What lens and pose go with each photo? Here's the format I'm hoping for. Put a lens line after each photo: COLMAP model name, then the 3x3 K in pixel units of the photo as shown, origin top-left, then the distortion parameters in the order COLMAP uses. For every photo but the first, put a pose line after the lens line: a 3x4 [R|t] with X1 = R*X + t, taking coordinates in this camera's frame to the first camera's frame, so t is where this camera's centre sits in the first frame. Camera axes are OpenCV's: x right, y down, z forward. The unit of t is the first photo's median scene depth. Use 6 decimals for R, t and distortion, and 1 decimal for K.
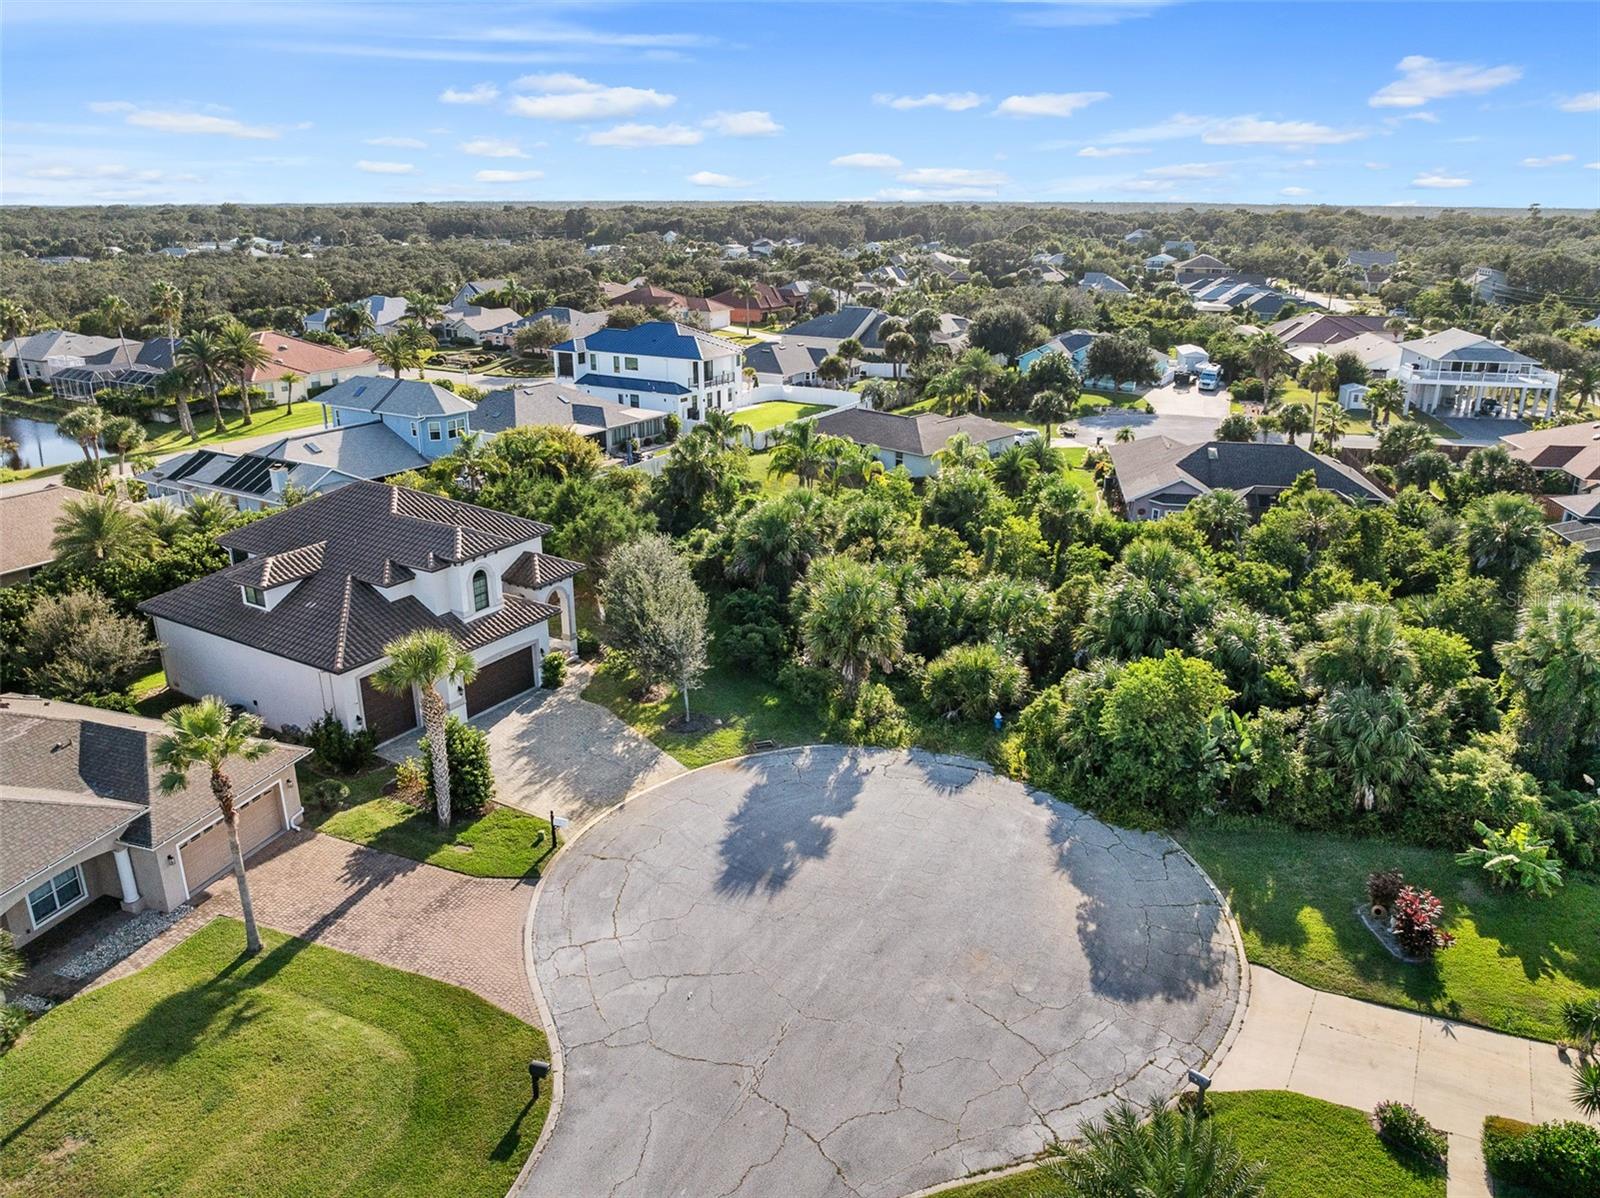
lens RADIAL K [[1126.1, 0, 800.0], [0, 1126.1, 599.0], [0, 0, 1]] dist [-0.042430, 0.001409]
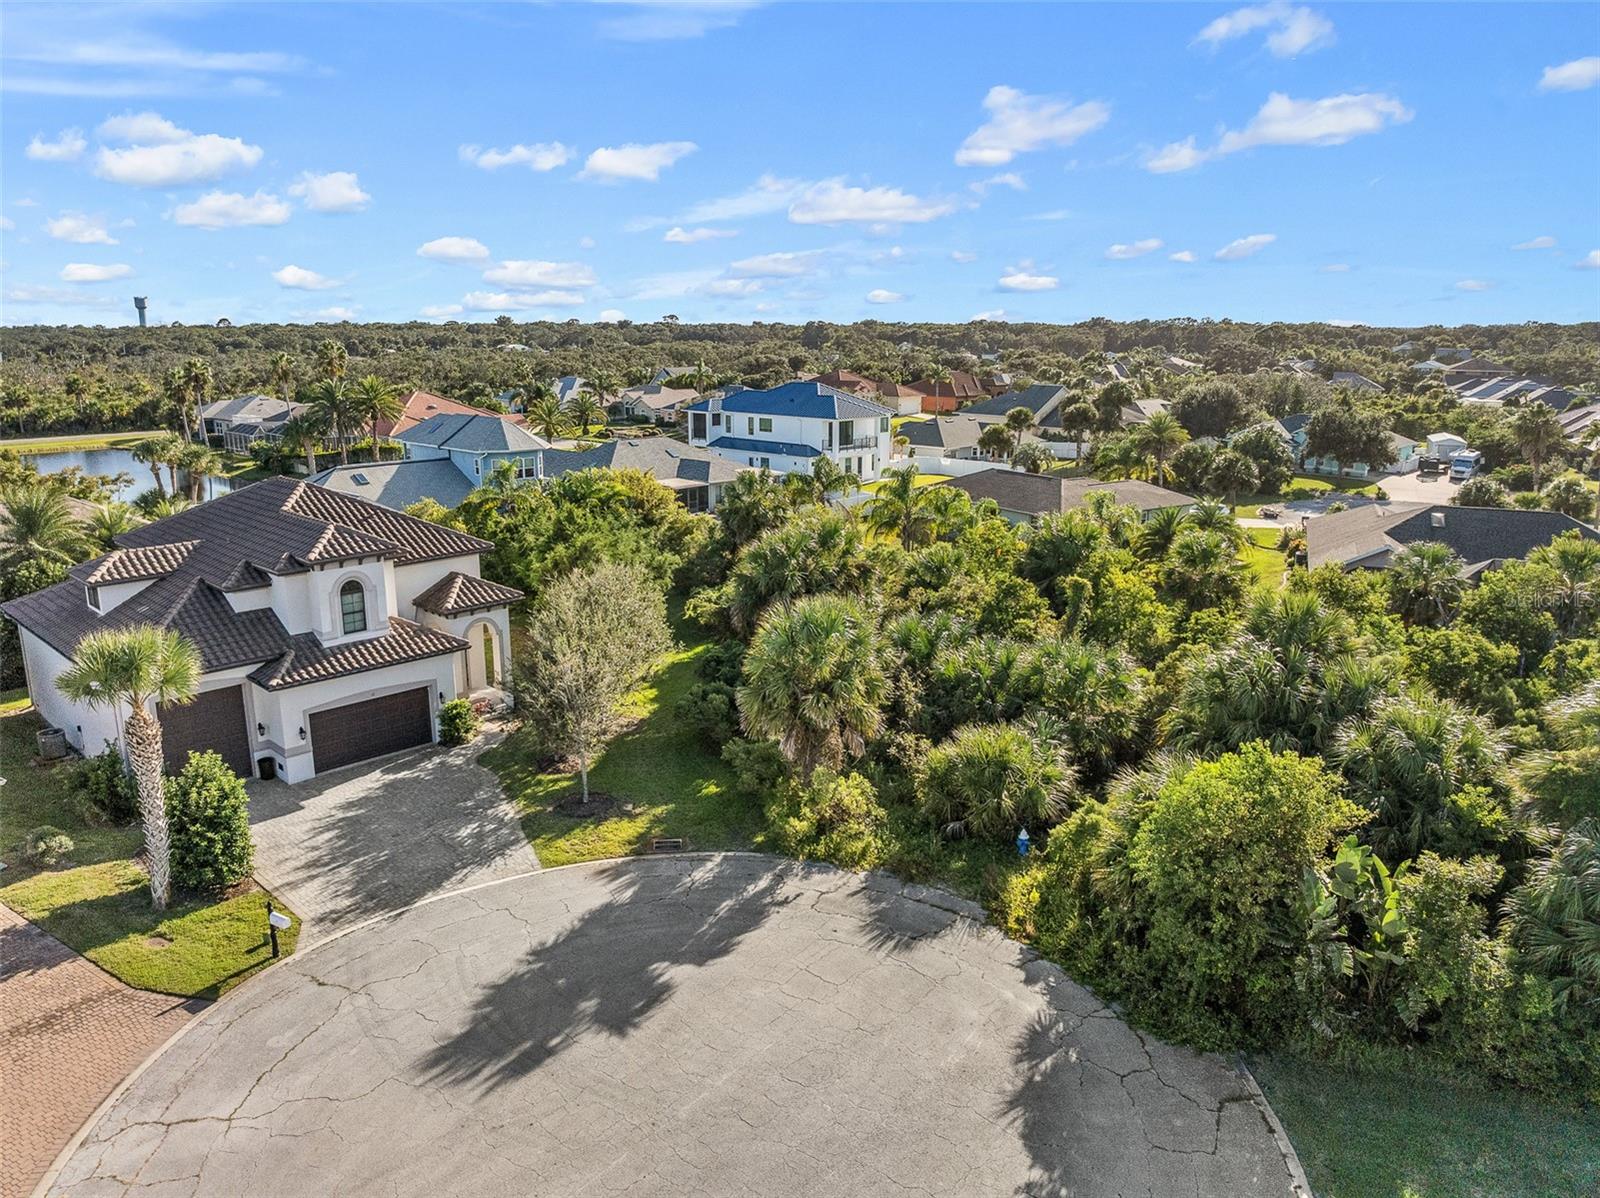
lens RADIAL K [[1126.1, 0, 800.0], [0, 1126.1, 599.0], [0, 0, 1]] dist [-0.042430, 0.001409]
pose [[0.976030, 0.049813, -0.211860, 0.172637], [-0.071733, 0.992690, -0.097065, 0.037782], [0.205476, 0.109936, 0.972468, 0.302732]]
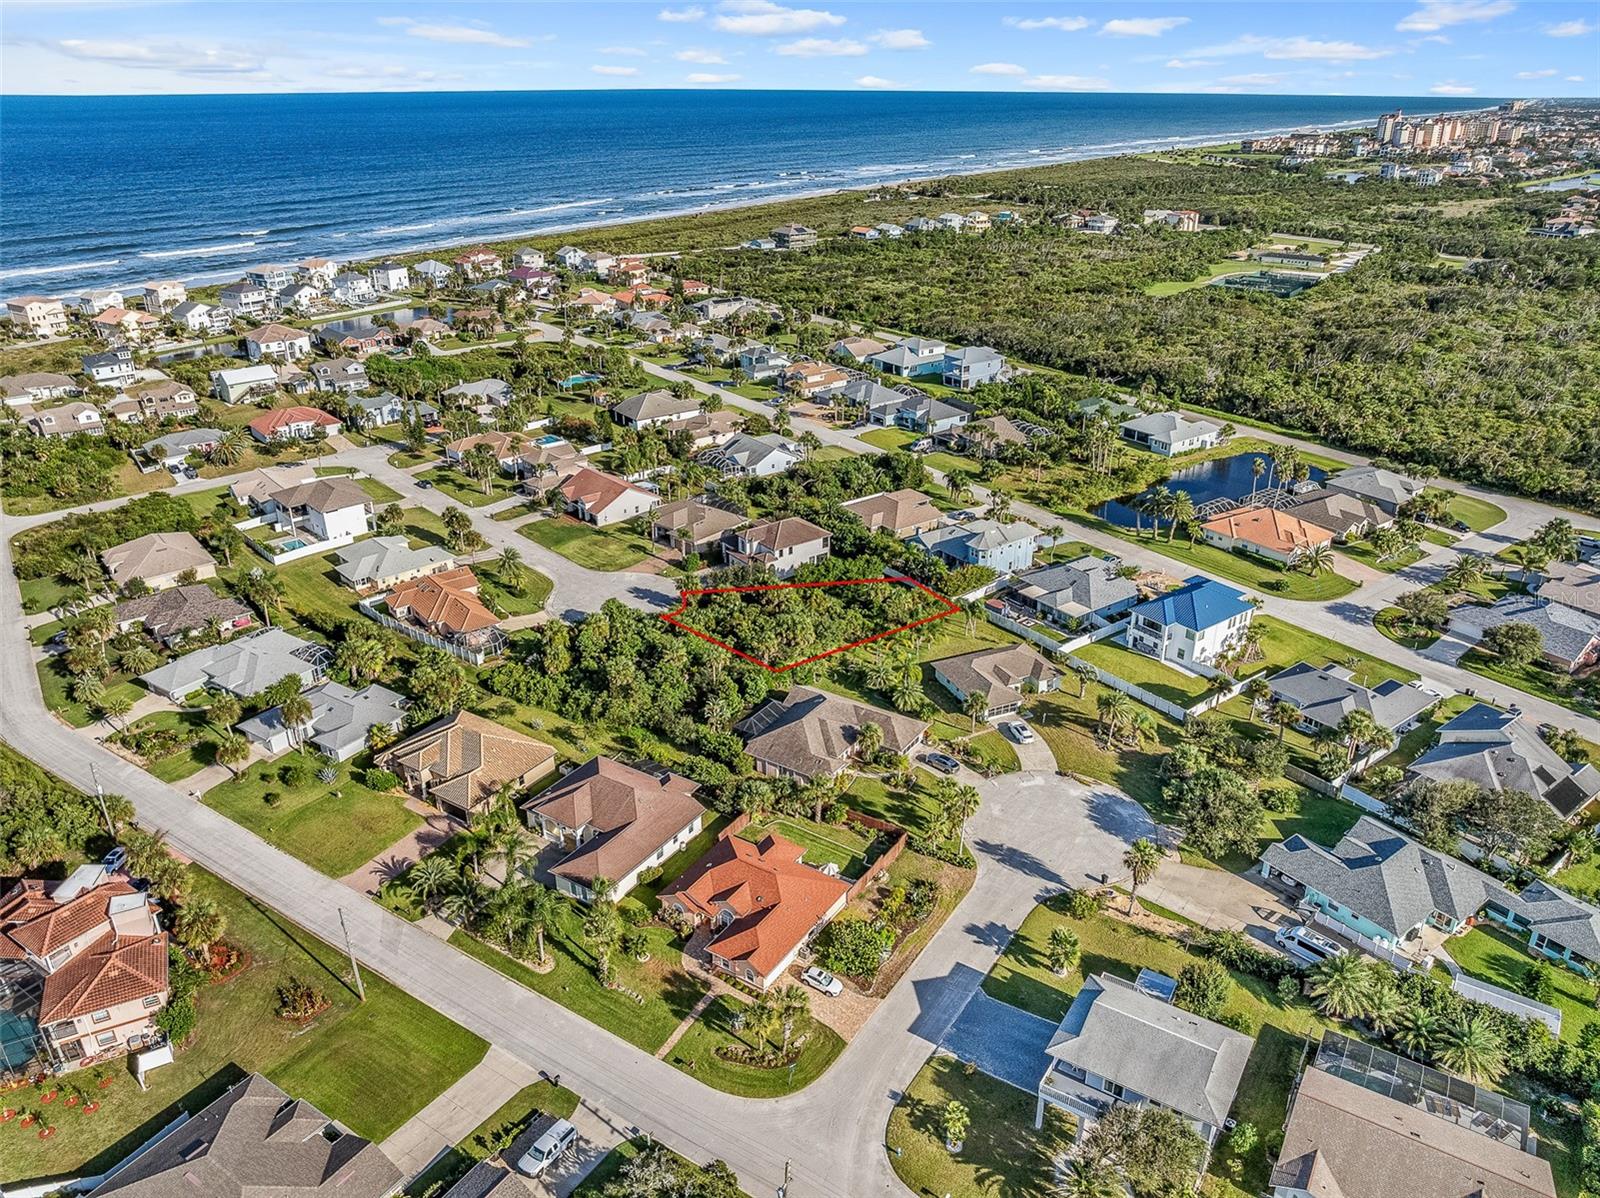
lens RADIAL K [[1129.0, 0, 797.1], [0, 1129.0, 576.7], [0, 0, 1]] dist [-0.040258, 0.005344]
pose [[-0.382170, 0.369860, -0.846847, 2.846005], [-0.306443, 0.813830, 0.493734, -1.817730], [0.871802, 0.448201, -0.197681, 1.898636]]
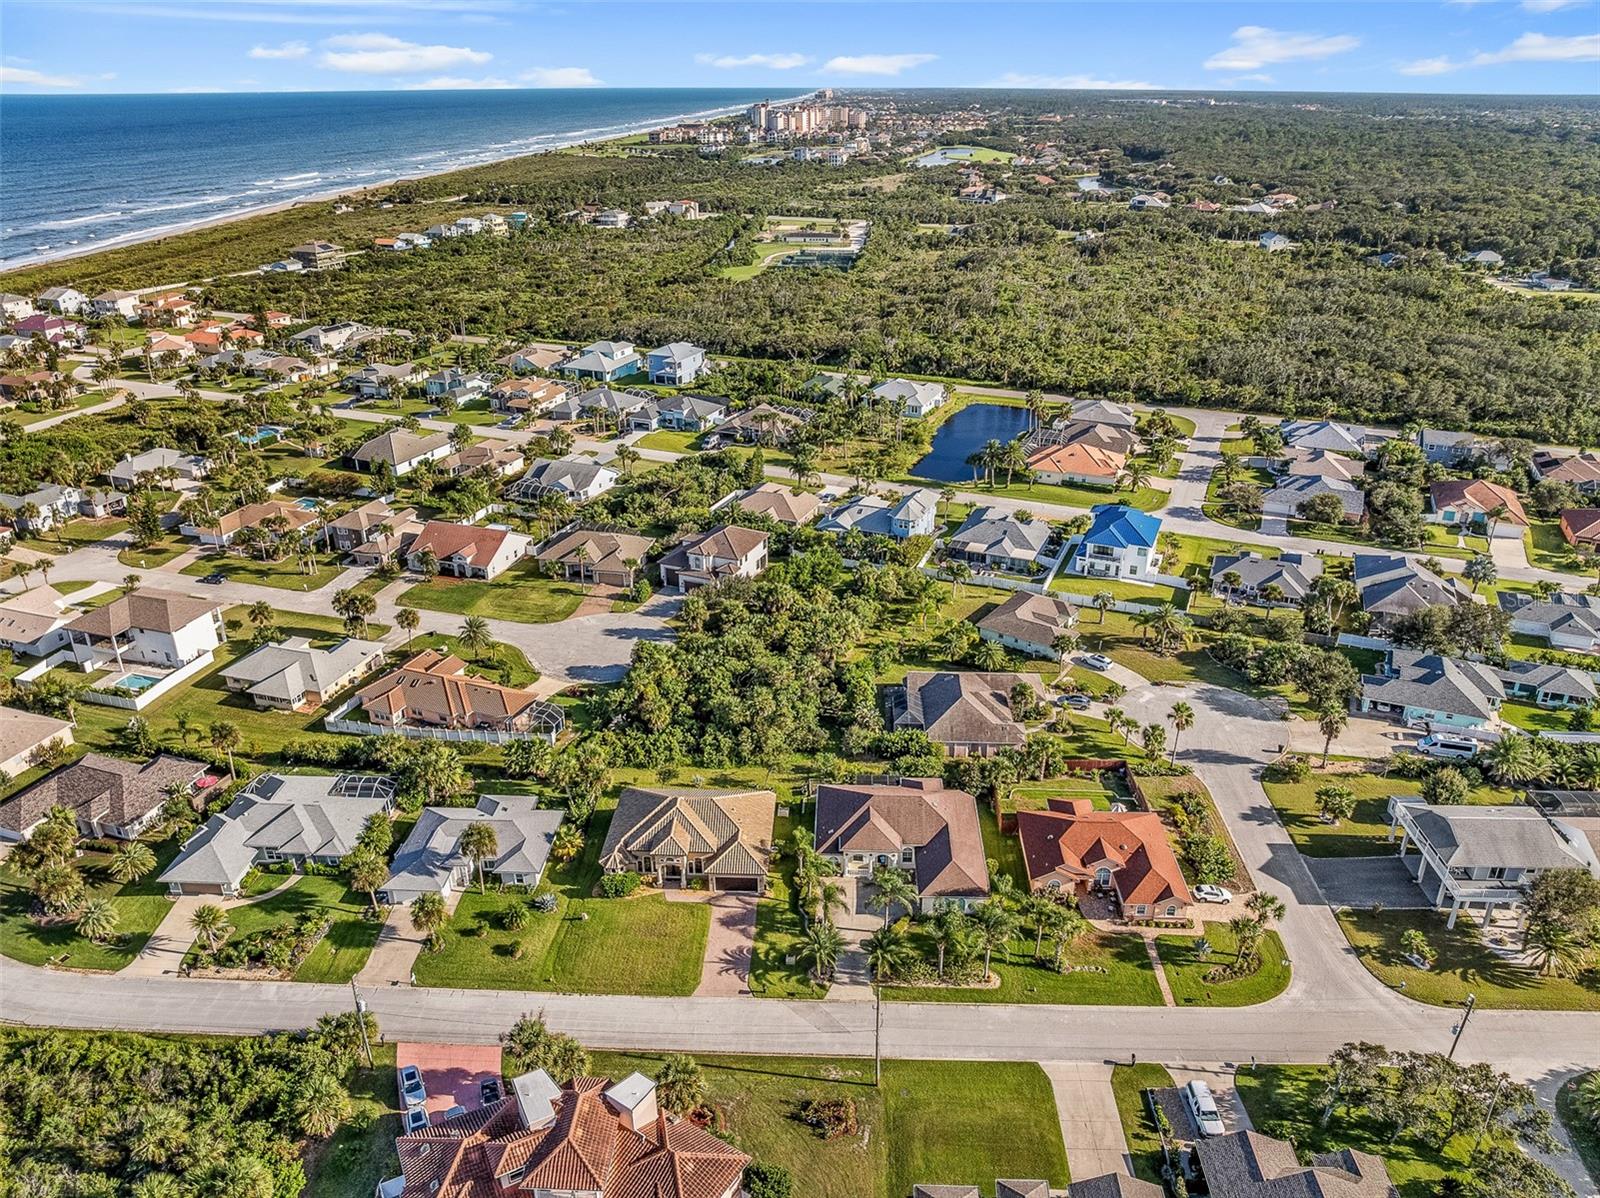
lens RADIAL K [[1126.1, 0, 800.0], [0, 1126.1, 599.0], [0, 0, 1]] dist [-0.042430, 0.001409]
pose [[0.142064, 0.414423, -0.898928, 3.030010], [-0.326756, 0.876866, 0.352613, -1.274411], [0.934371, 0.243636, 0.259987, 0.368689]]
